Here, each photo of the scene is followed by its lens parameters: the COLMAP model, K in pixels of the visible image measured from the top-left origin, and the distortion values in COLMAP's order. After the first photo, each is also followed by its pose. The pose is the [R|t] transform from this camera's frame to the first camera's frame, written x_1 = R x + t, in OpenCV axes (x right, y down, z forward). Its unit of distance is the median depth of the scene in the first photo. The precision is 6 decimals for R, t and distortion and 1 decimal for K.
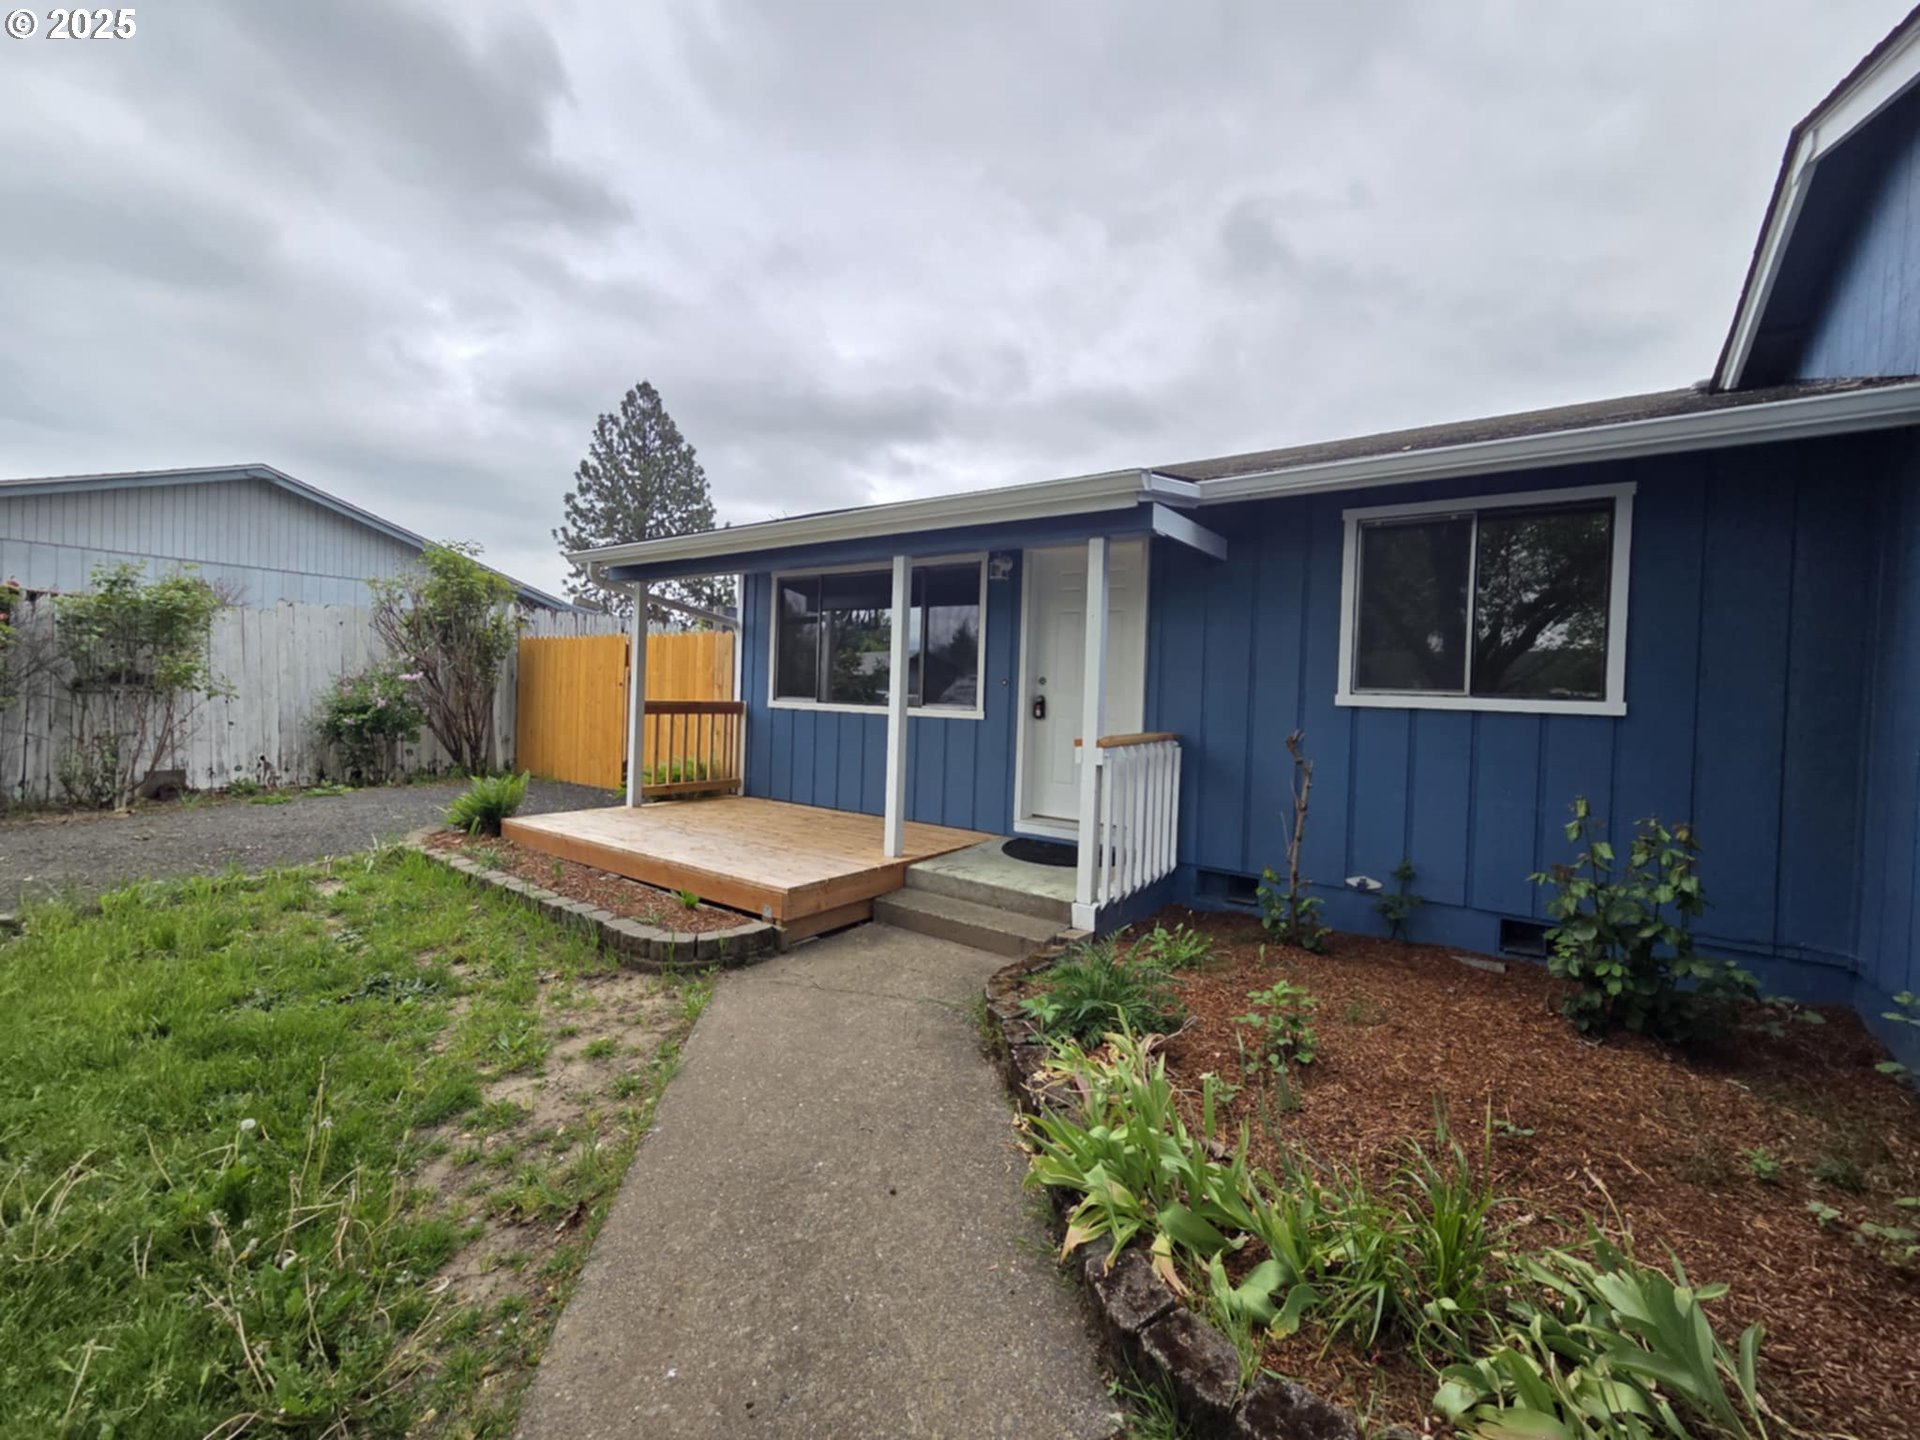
lens RADIAL K [[786.1, 0, 974.8], [0, 786.1, 706.7], [0, 0, 1]] dist [0.001282, 0.000035]
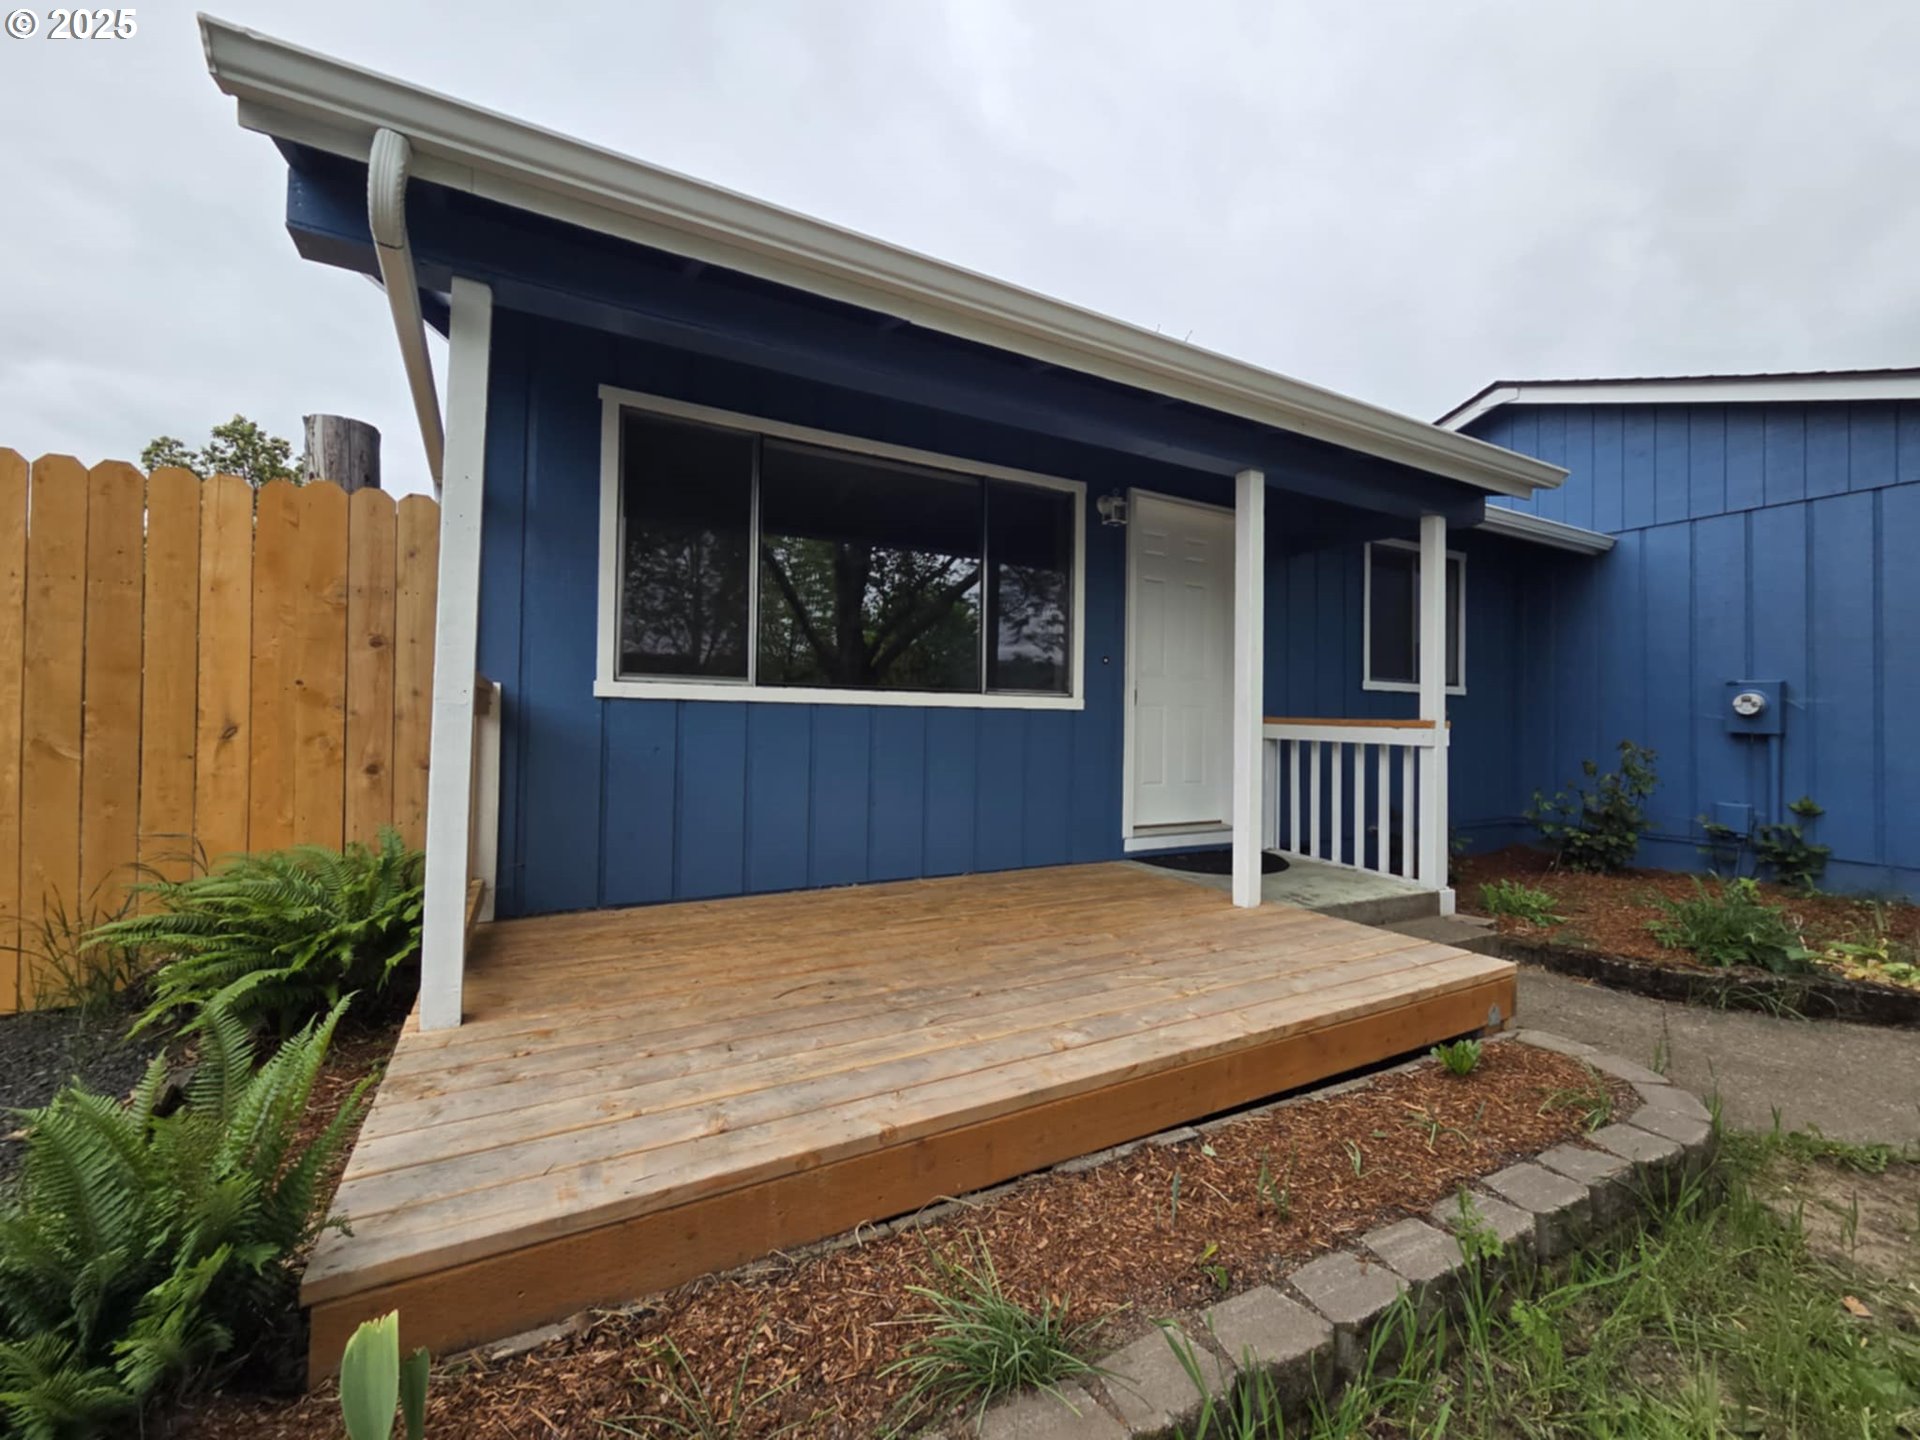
lens RADIAL K [[786.1, 0, 974.8], [0, 786.1, 706.7], [0, 0, 1]] dist [0.001282, 0.000035]
pose [[0.431711, -0.009523, 0.901962, -0.420737], [0.012417, 0.999912, 0.004614, 0.004889], [-0.901927, 0.009208, 0.431791, 0.466639]]
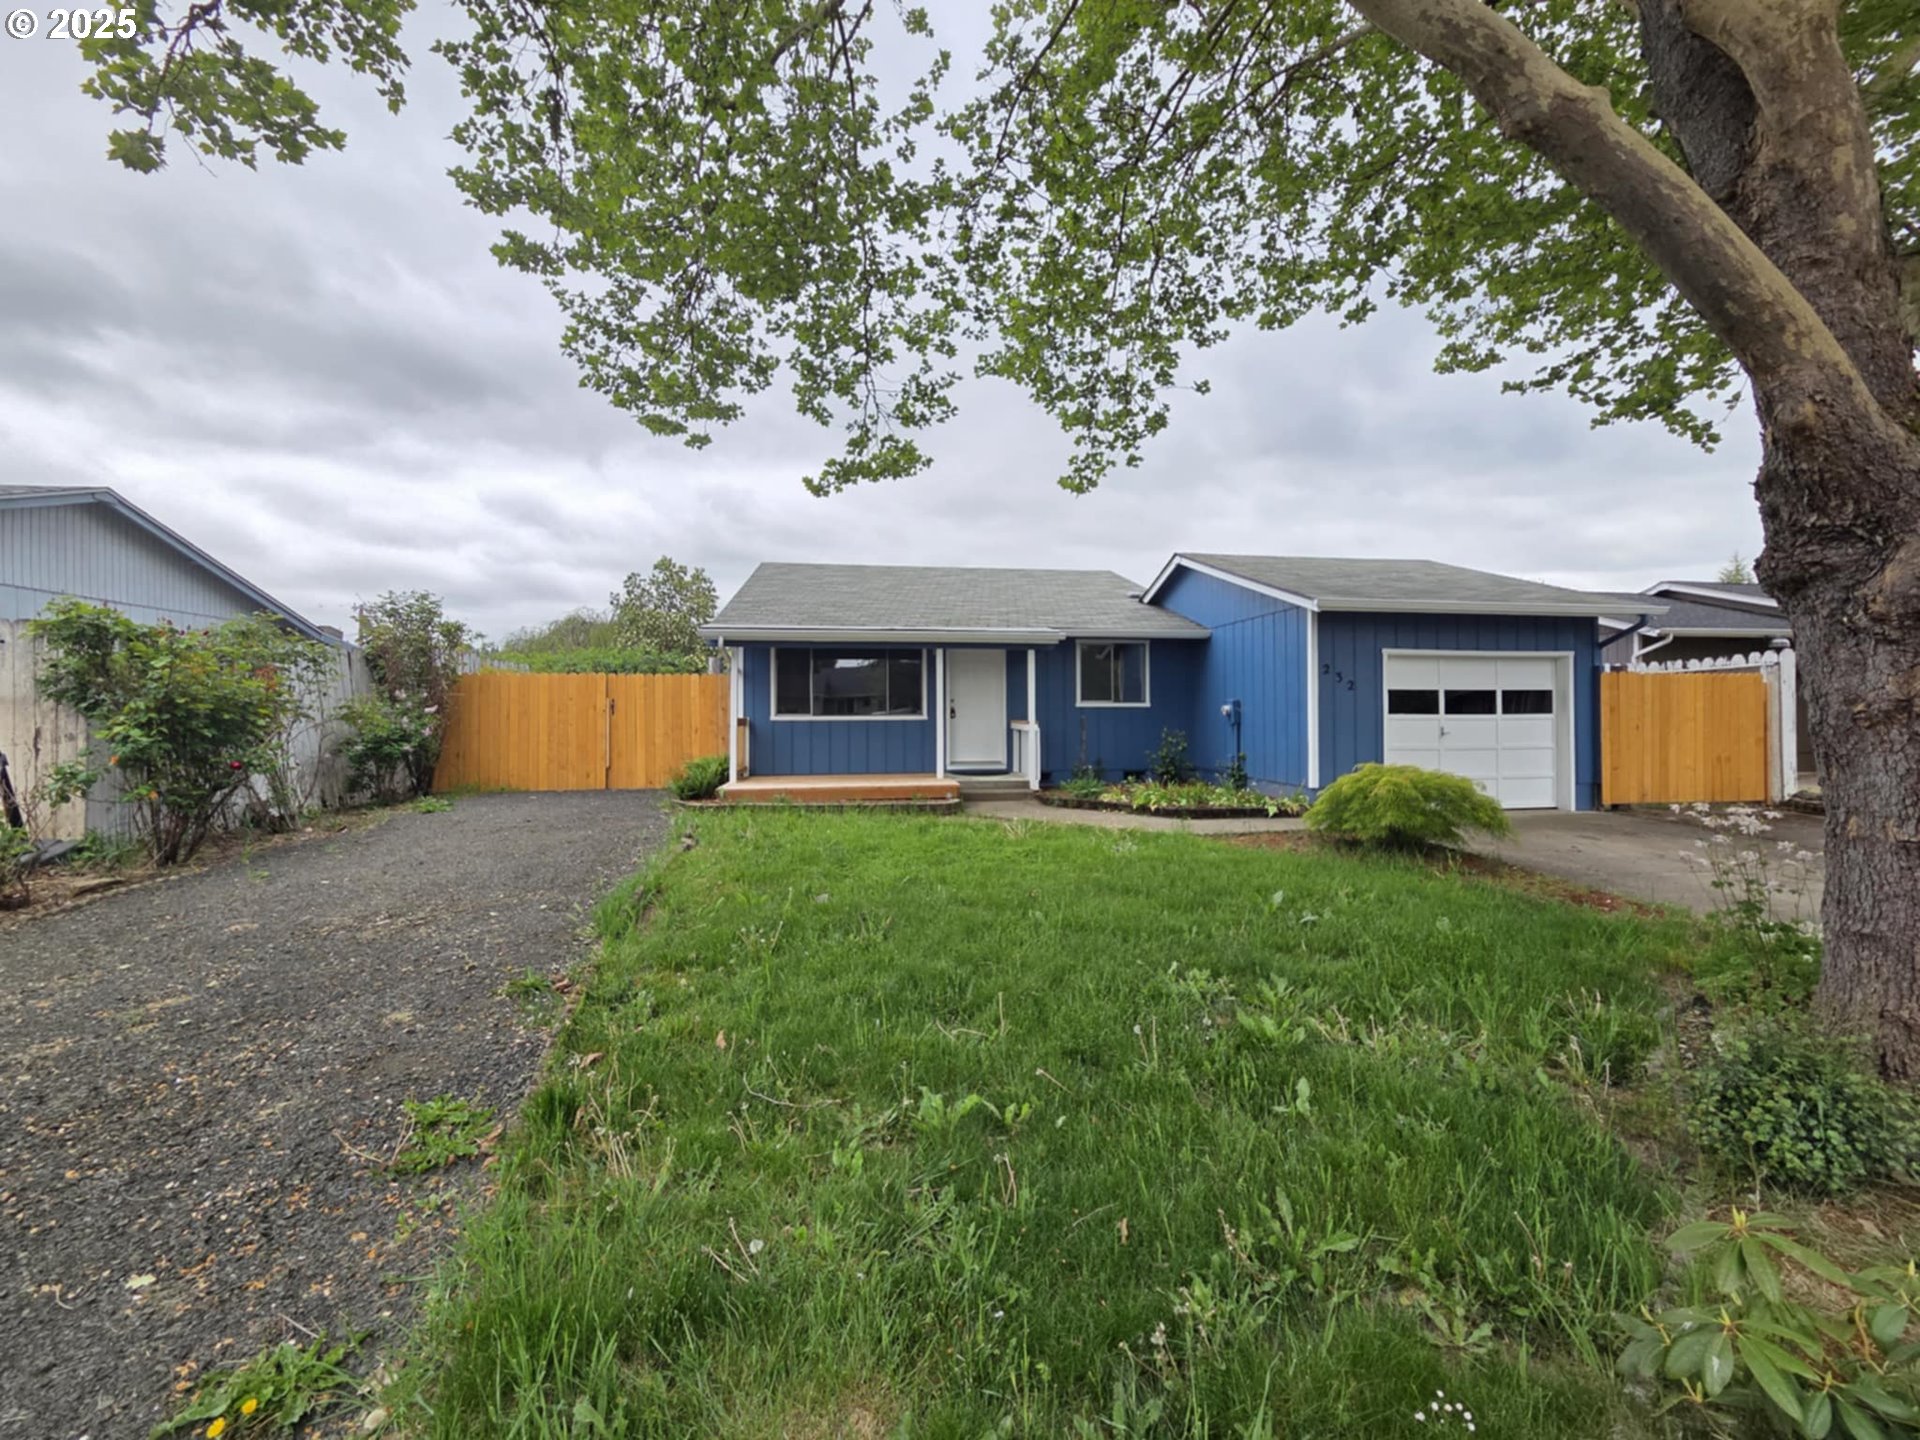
lens RADIAL K [[785.5, 0, 976.2], [0, 785.5, 707.3], [0, 0, 1]] dist [0.007895, -0.004420]
pose [[0.718728, -0.030371, 0.694628, -0.827877], [0.039643, 0.999210, 0.002670, -0.010498], [-0.694160, 0.025618, 0.719364, -0.376262]]
